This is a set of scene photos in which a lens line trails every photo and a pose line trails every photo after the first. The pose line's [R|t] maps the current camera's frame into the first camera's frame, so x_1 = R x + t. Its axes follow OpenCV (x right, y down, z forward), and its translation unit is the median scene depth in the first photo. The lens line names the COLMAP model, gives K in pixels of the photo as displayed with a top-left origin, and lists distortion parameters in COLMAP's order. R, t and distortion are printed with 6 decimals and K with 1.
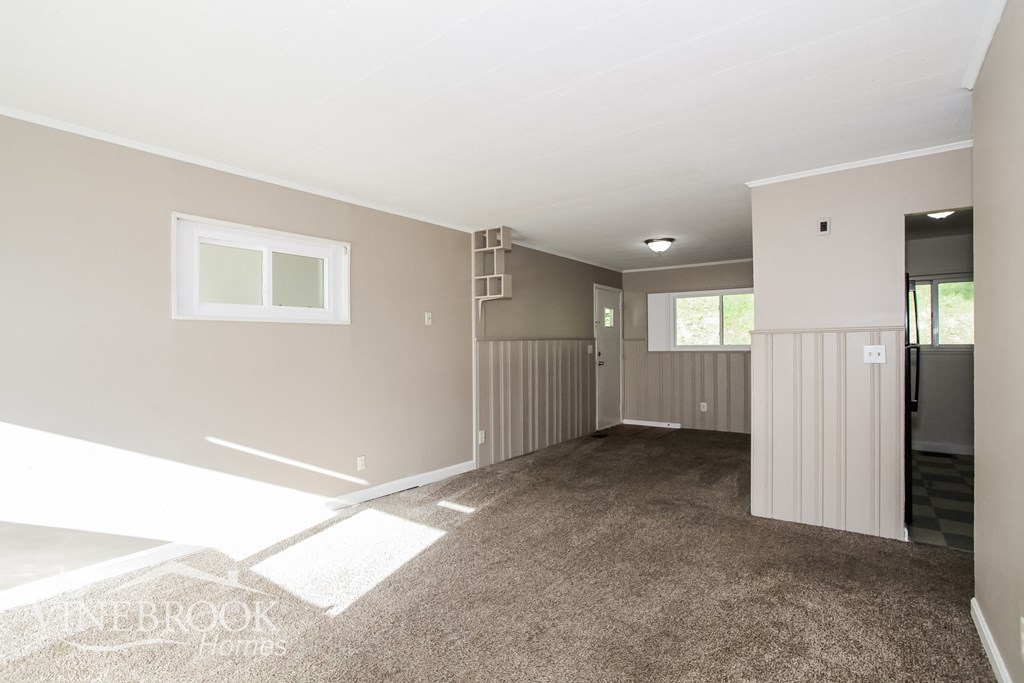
lens RADIAL K [[488.5, 0, 516.7], [0, 488.5, 344.5], [0, 0, 1]] dist [-0.006294, -0.000350]
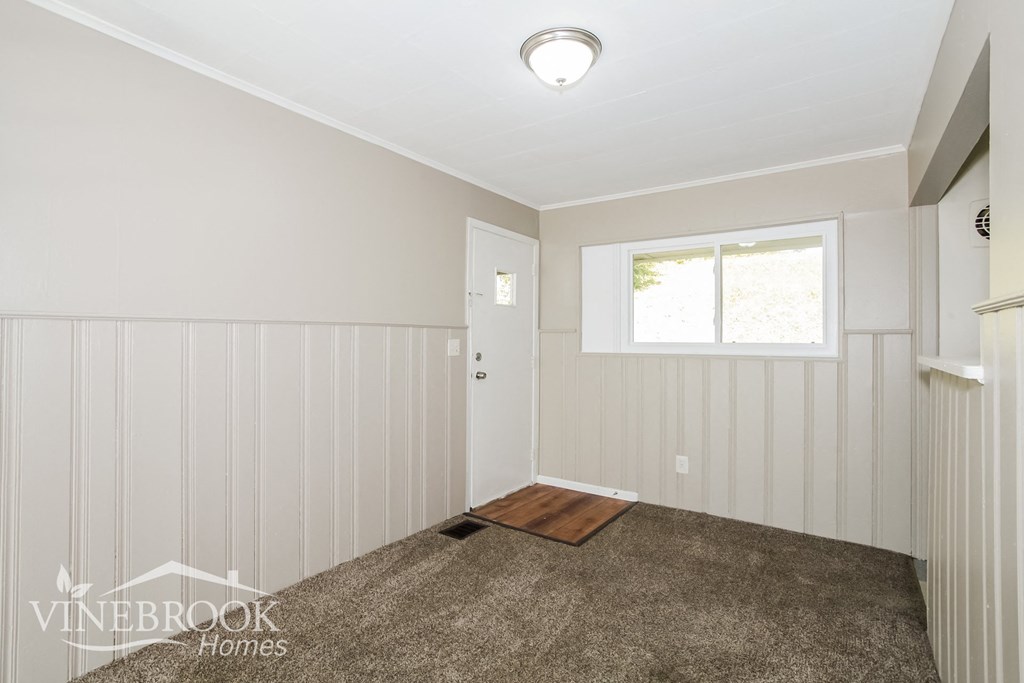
lens RADIAL K [[488.5, 0, 506.0], [0, 488.5, 337.9], [0, 0, 1]] dist [-0.006294, -0.000350]
pose [[0.999881, 0.014025, 0.006412, 0.194626], [-0.013992, 0.999888, -0.005247, 0.001592], [-0.006485, 0.005157, 0.999966, 0.491691]]
